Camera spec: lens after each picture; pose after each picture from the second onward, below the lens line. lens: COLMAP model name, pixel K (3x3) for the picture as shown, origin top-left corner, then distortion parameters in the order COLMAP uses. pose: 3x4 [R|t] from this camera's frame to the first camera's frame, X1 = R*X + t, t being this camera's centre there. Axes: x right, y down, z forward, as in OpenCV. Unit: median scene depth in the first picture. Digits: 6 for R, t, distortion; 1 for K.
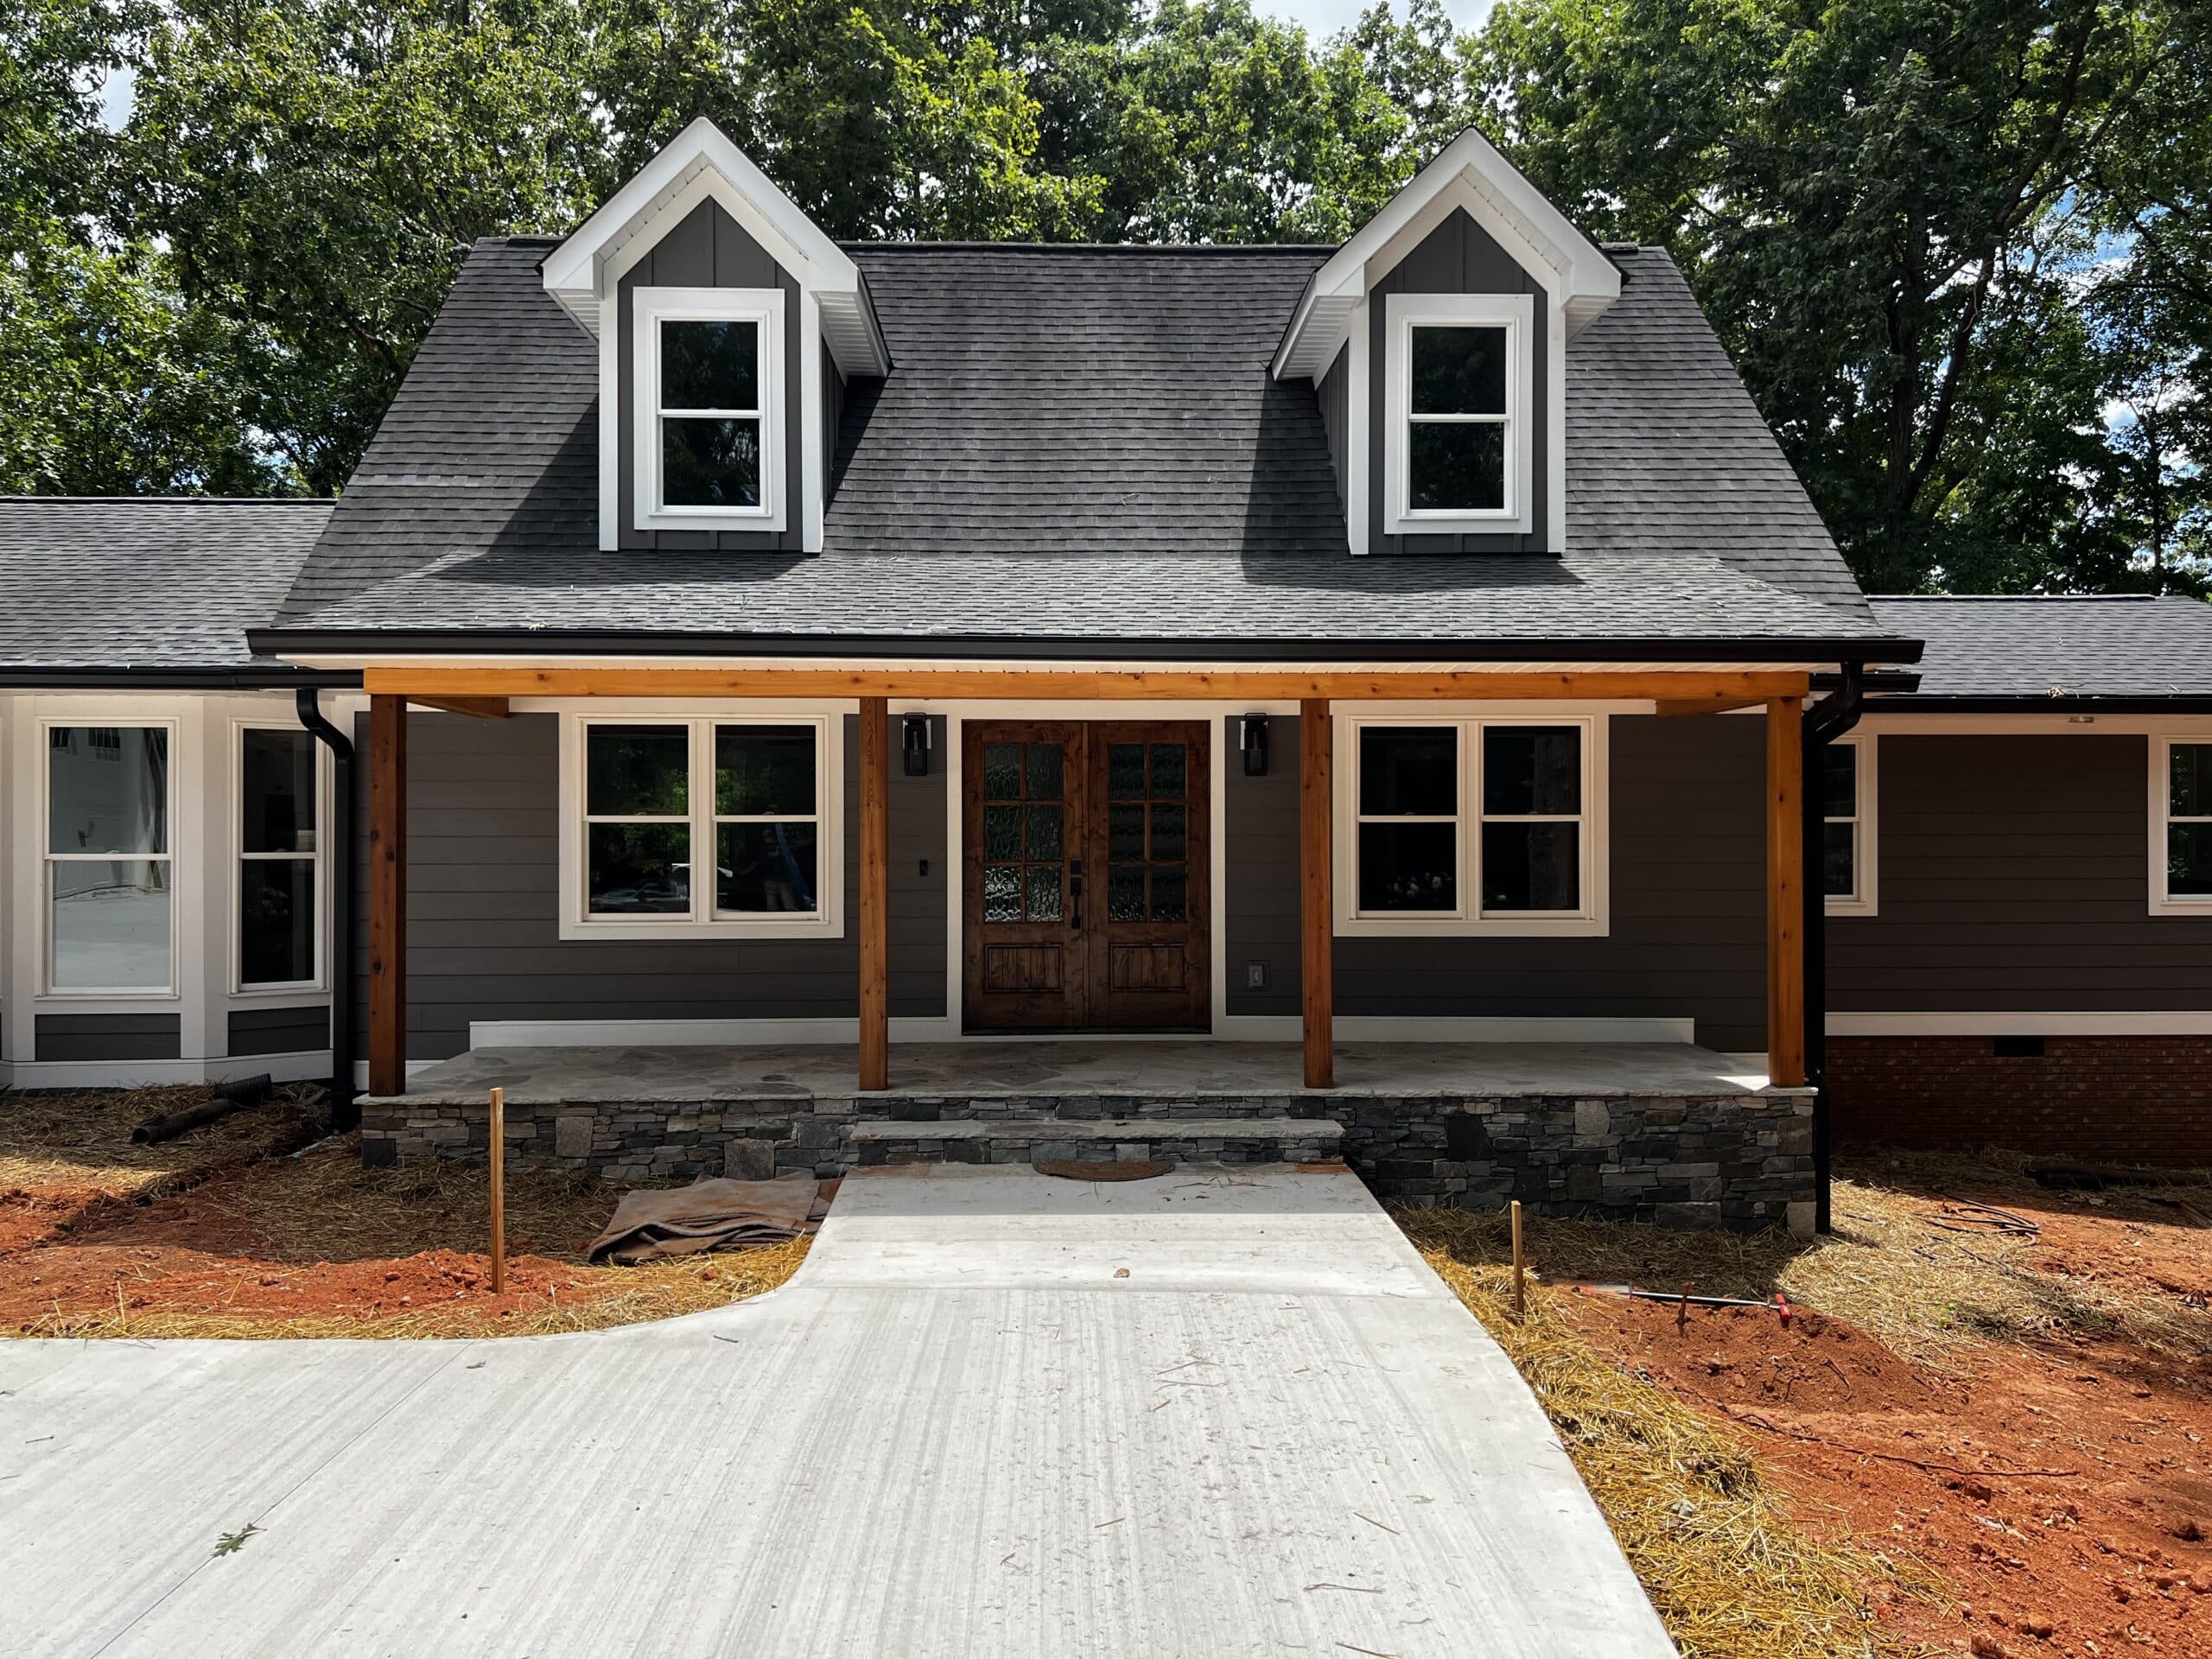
lens RADIAL K [[1662.6, 0, 1115.5], [0, 1662.6, 820.2], [0, 0, 1]] dist [0.101553, -0.003882]
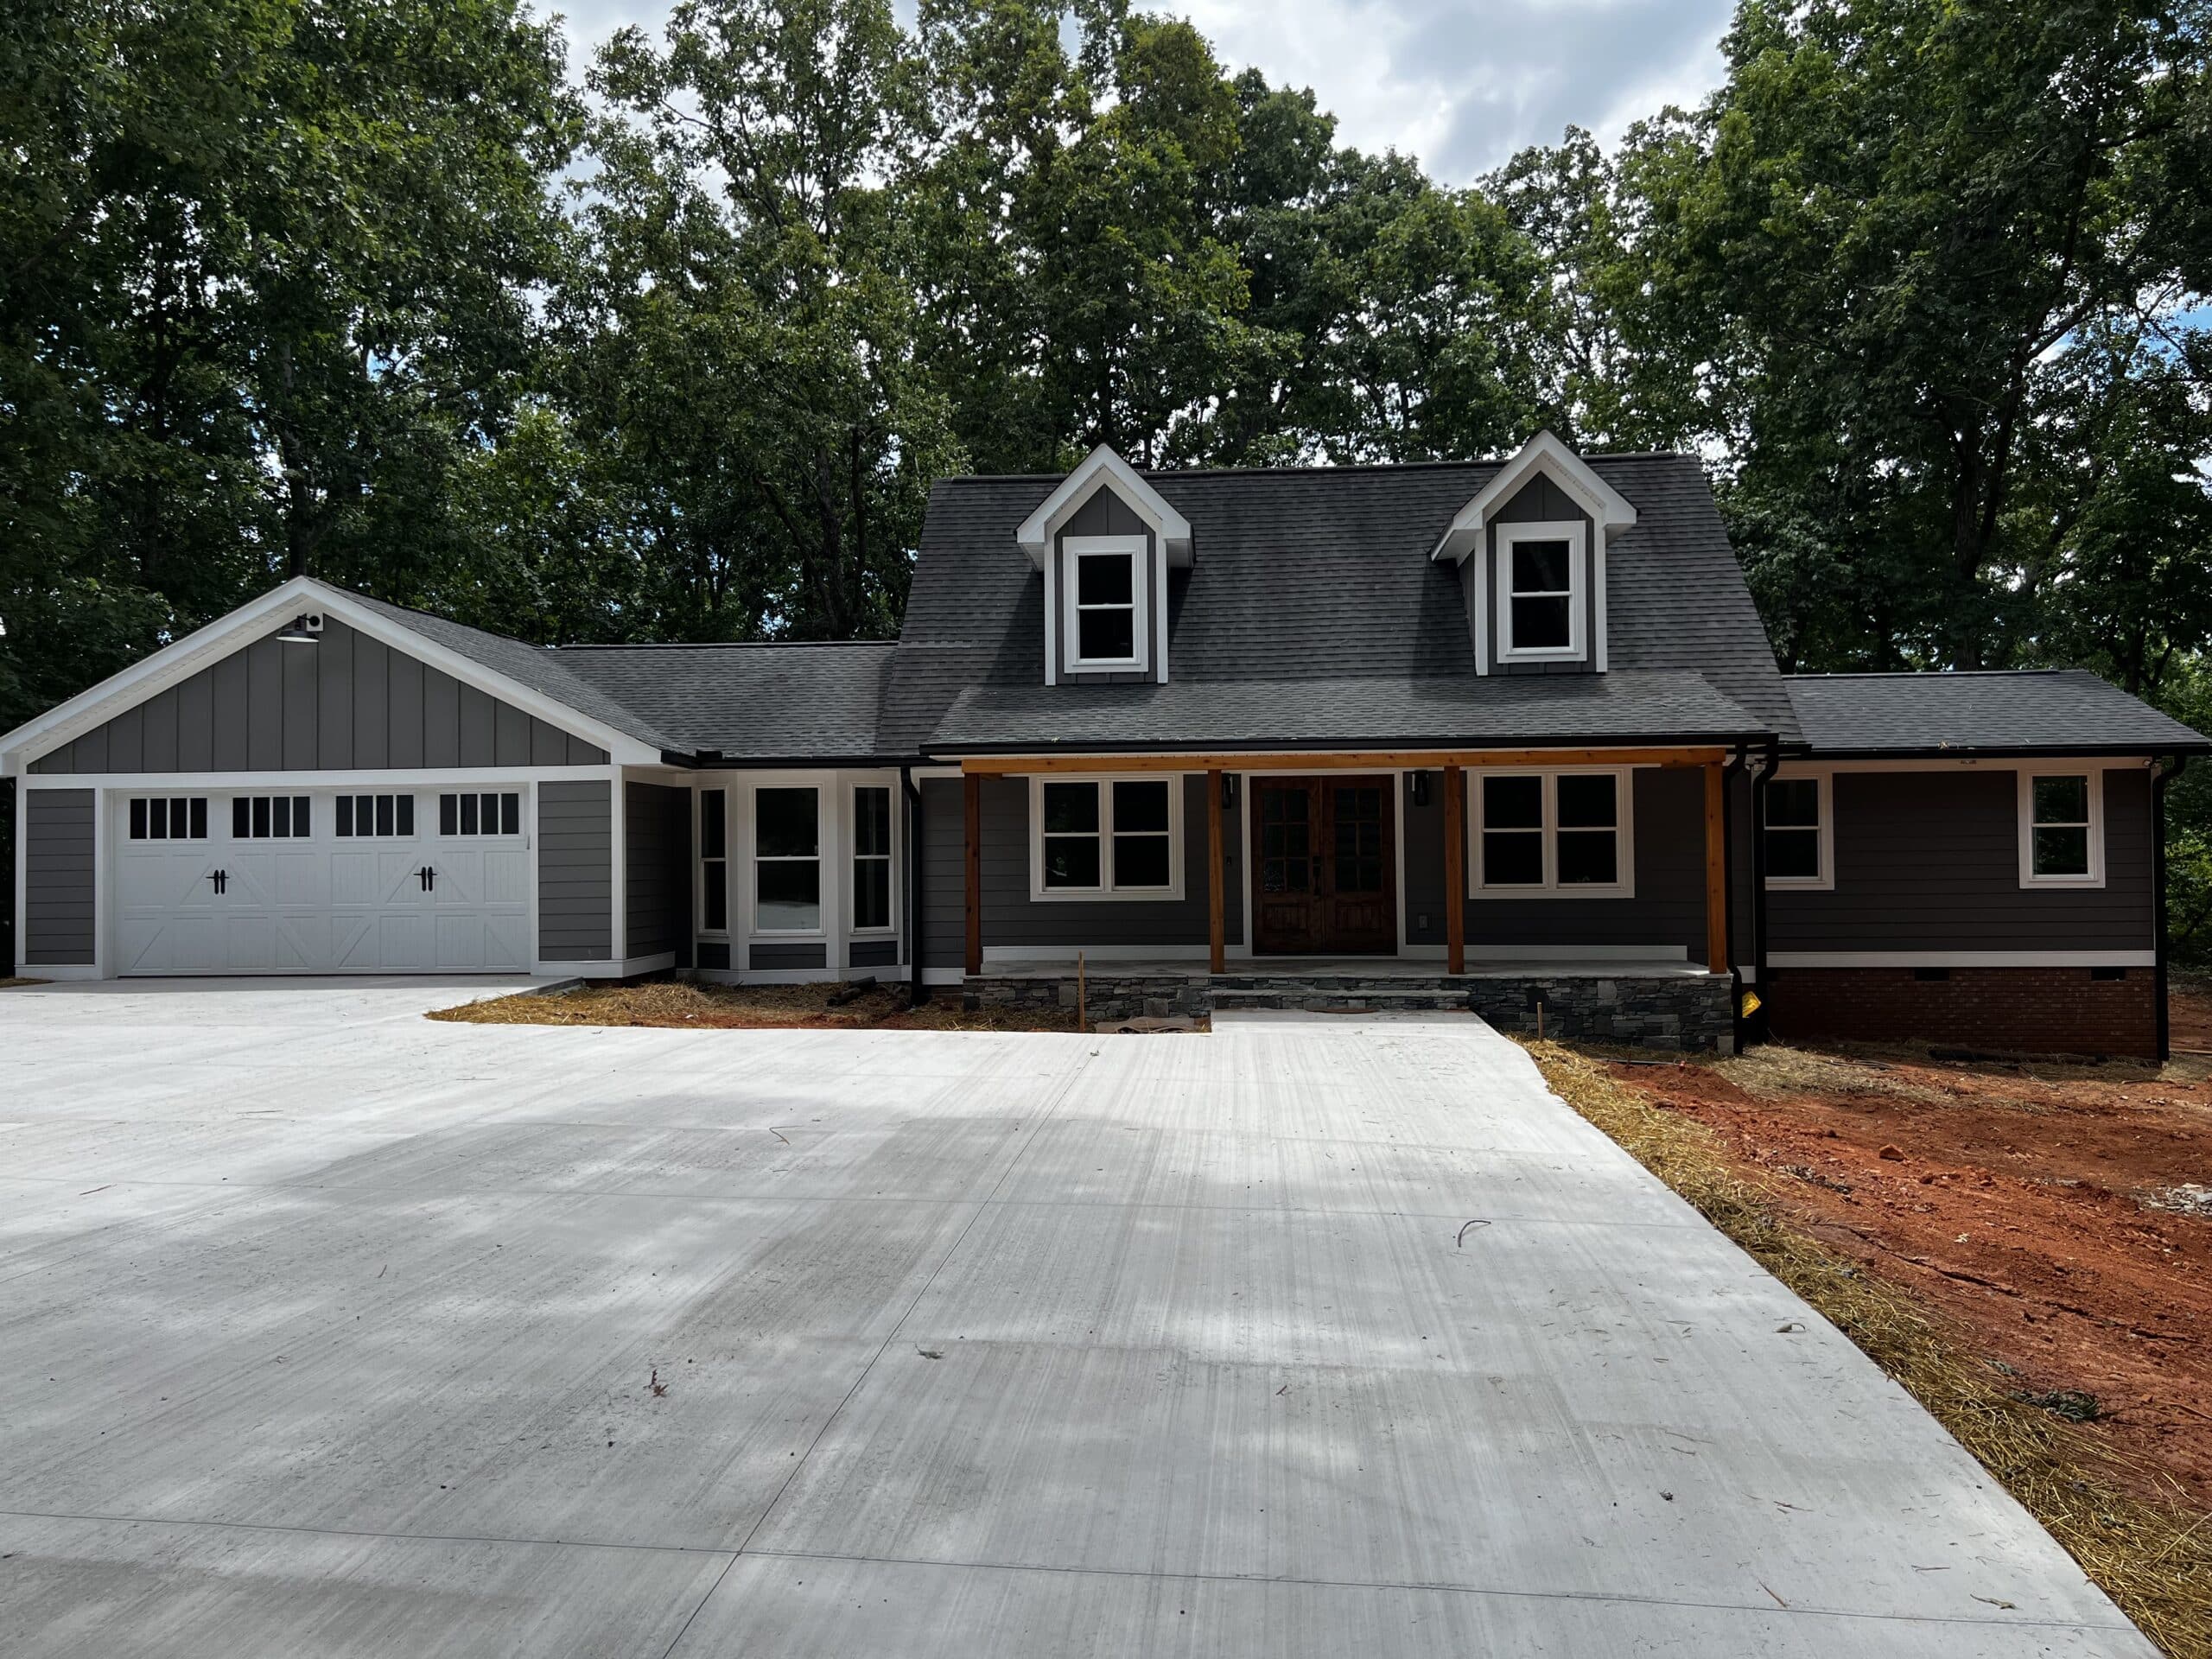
lens RADIAL K [[1647.8, 0, 1087.4], [0, 1647.8, 829.3], [0, 0, 1]] dist [0.082588, -0.006995]
pose [[0.992338, -0.010878, -0.123071, -0.049189], [0.010348, 0.999934, -0.004951, 0.002361], [0.123117, 0.003640, 0.992385, -0.749698]]
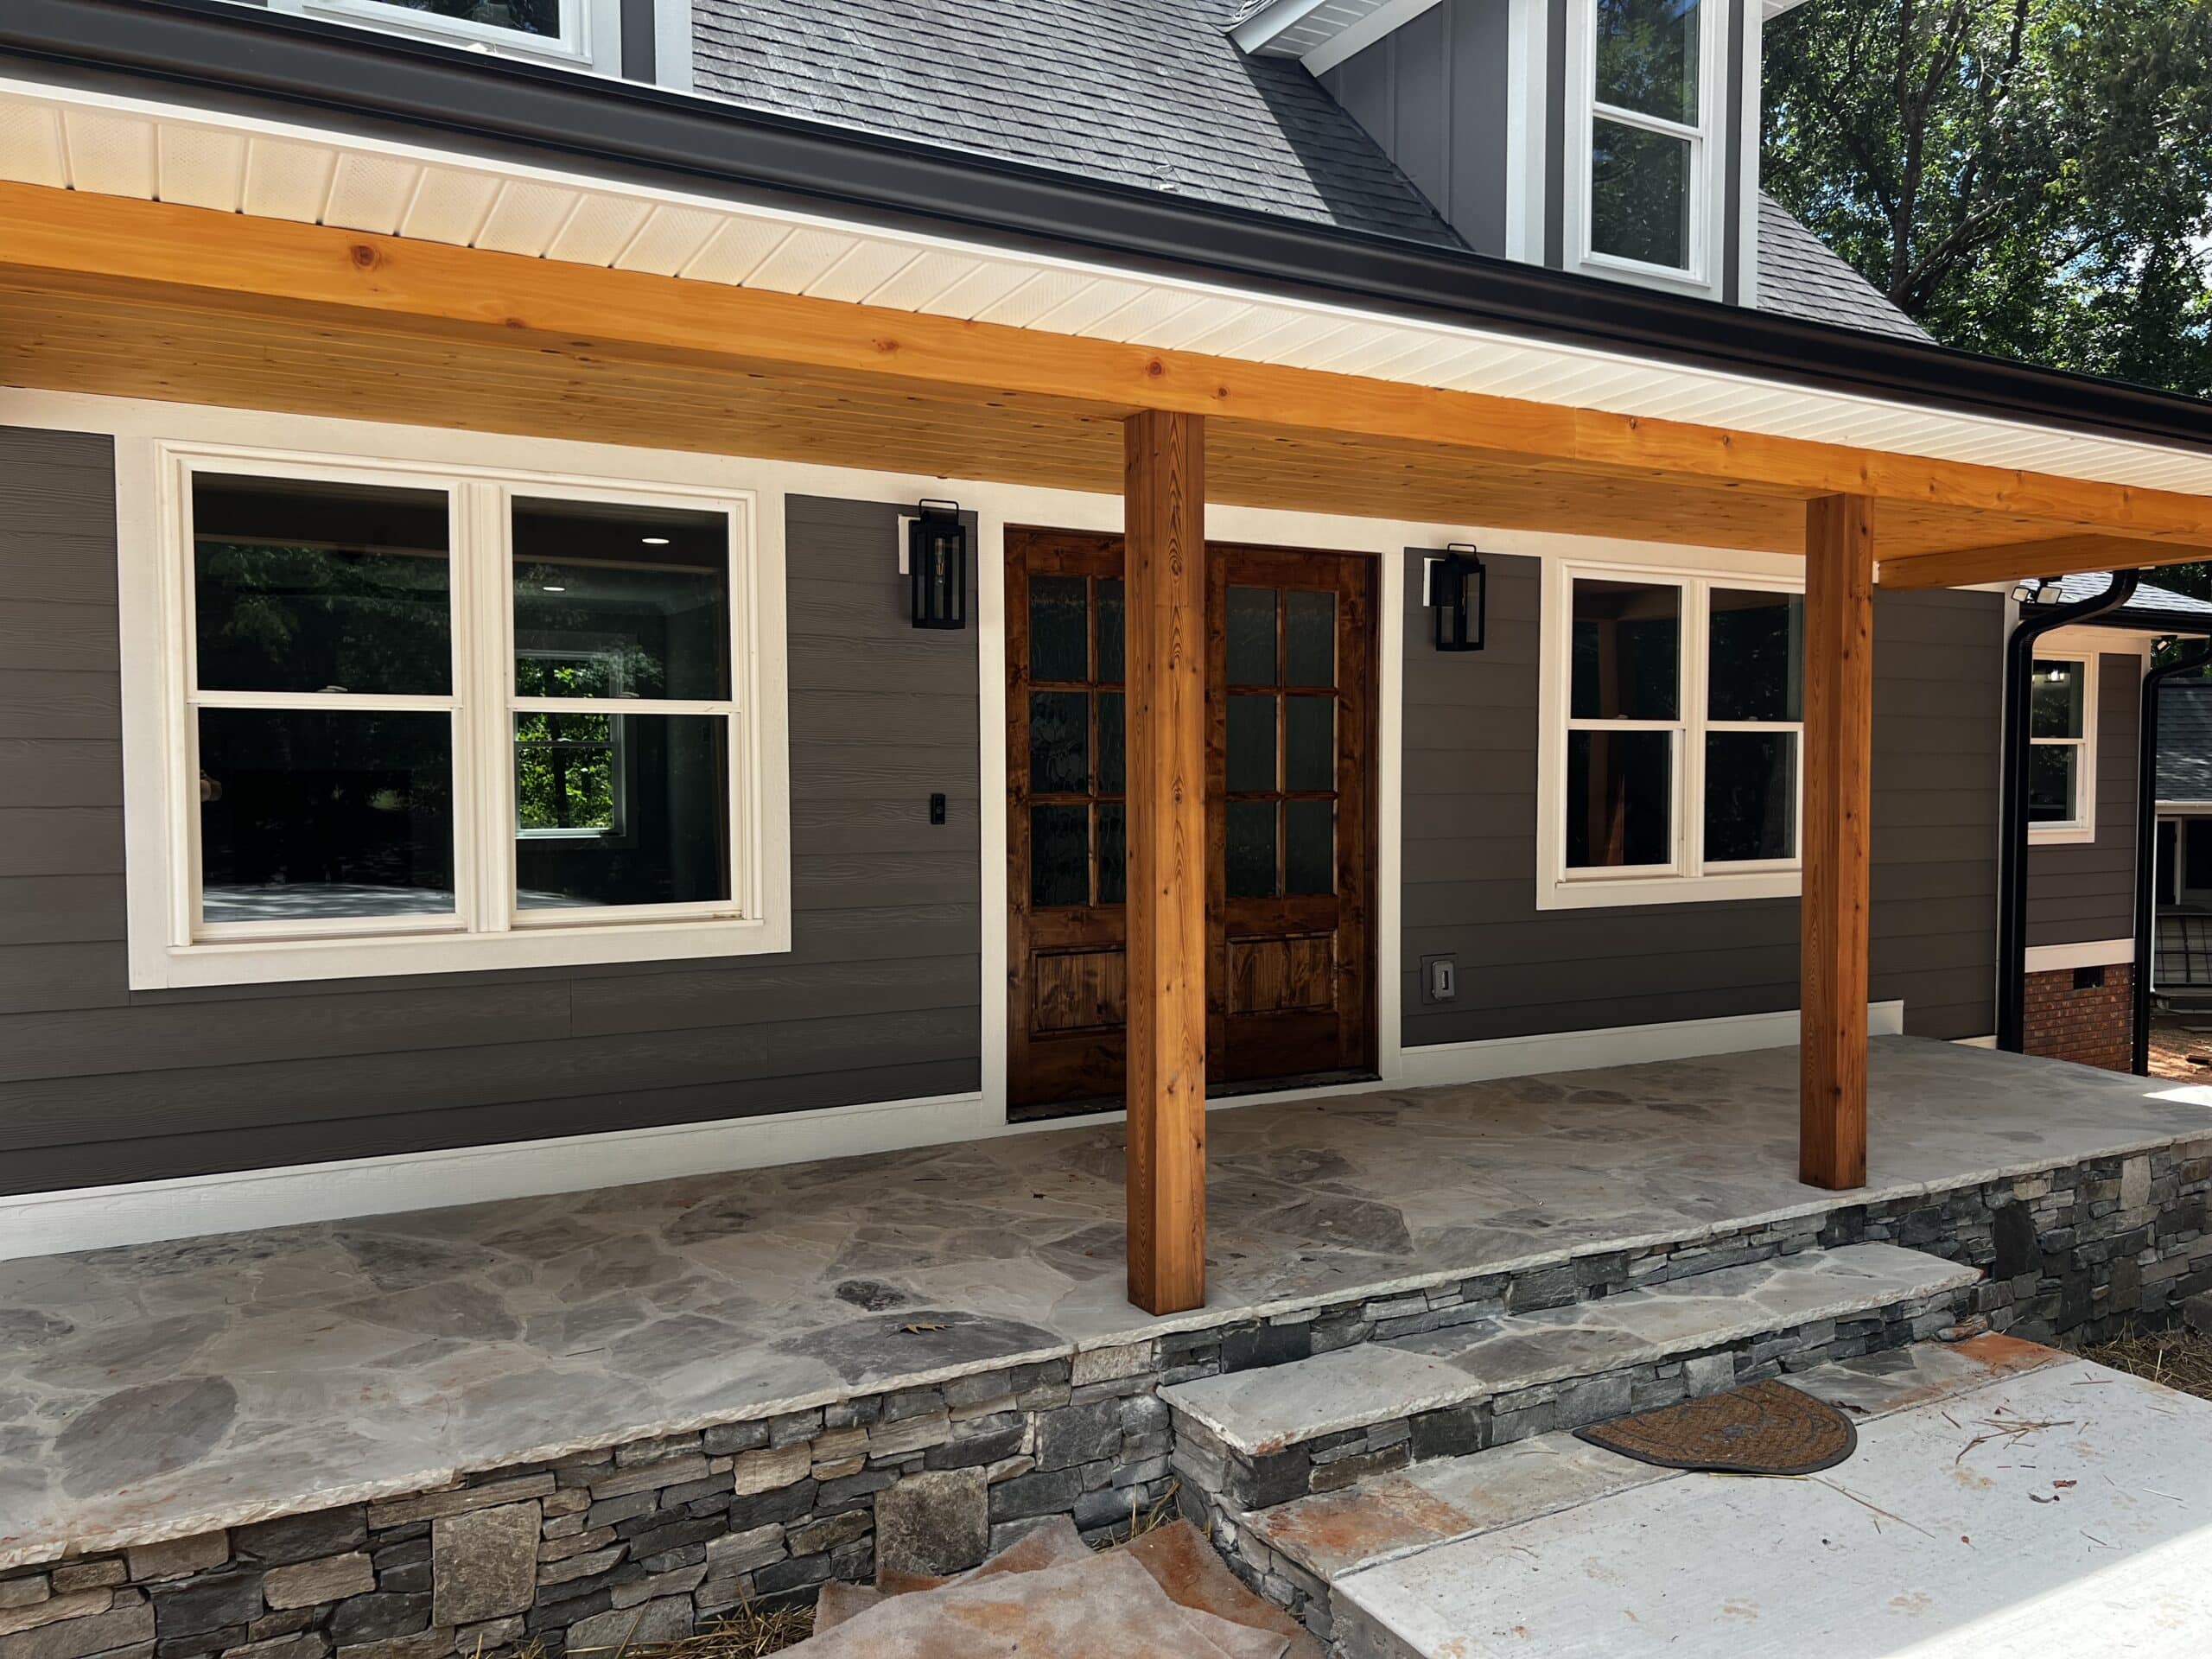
lens RADIAL K [[1650.1, 0, 1120.3], [0, 1650.1, 837.4], [0, 0, 1]] dist [0.051871, -0.056005]
pose [[0.886995, -0.018534, 0.461407, -0.299246], [-0.005108, 0.998739, 0.049938, 0.011646], [-0.461751, -0.046652, 0.885782, 0.517551]]
